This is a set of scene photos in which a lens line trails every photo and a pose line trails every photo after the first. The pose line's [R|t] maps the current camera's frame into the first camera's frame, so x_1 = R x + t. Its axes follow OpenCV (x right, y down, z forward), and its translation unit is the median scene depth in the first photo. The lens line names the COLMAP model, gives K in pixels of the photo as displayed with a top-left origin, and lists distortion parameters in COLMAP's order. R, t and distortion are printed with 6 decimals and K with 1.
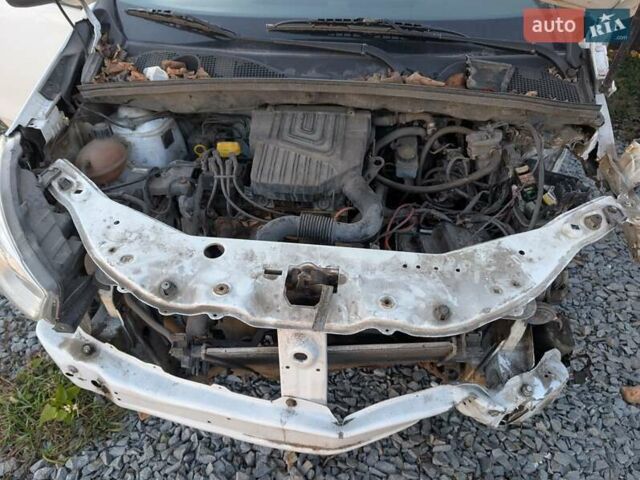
lens RADIAL K [[468.2, 0, 317.9], [0, 468.2, 249.7], [0, 0, 1]] dist [0.004389, -0.001829]
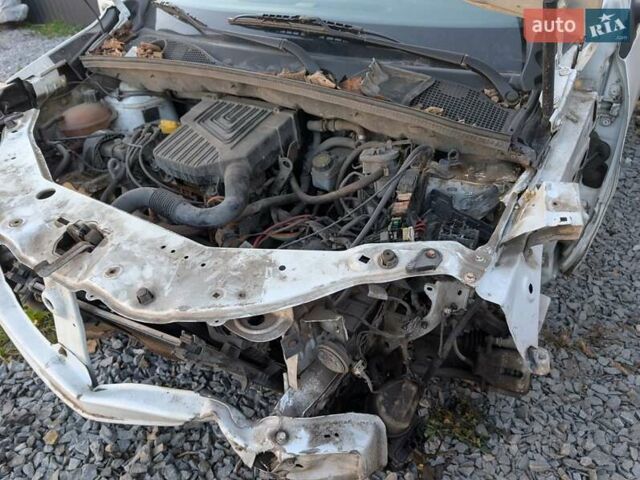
lens RADIAL K [[468.2, 0, 317.9], [0, 468.2, 249.7], [0, 0, 1]] dist [0.004389, -0.001829]
pose [[0.889936, 0.248763, -0.382272, 0.623356], [-0.274503, 0.961493, -0.013359, -0.025214], [0.364229, 0.116823, 0.923953, 0.174521]]
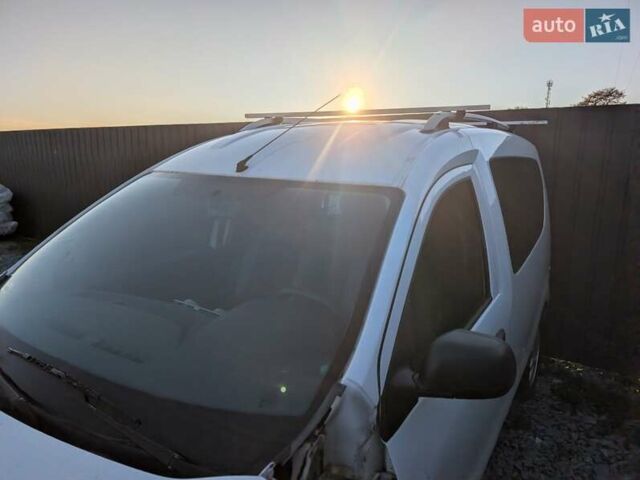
lens RADIAL K [[462.5, 0, 320.8], [0, 462.5, 237.6], [0, 0, 1]] dist [0.007857, -0.003825]
pose [[0.892914, 0.109604, -0.436683, 0.930190], [-0.311218, 0.851137, -0.422741, -0.490719], [0.325343, 0.513375, 0.794102, 0.322527]]
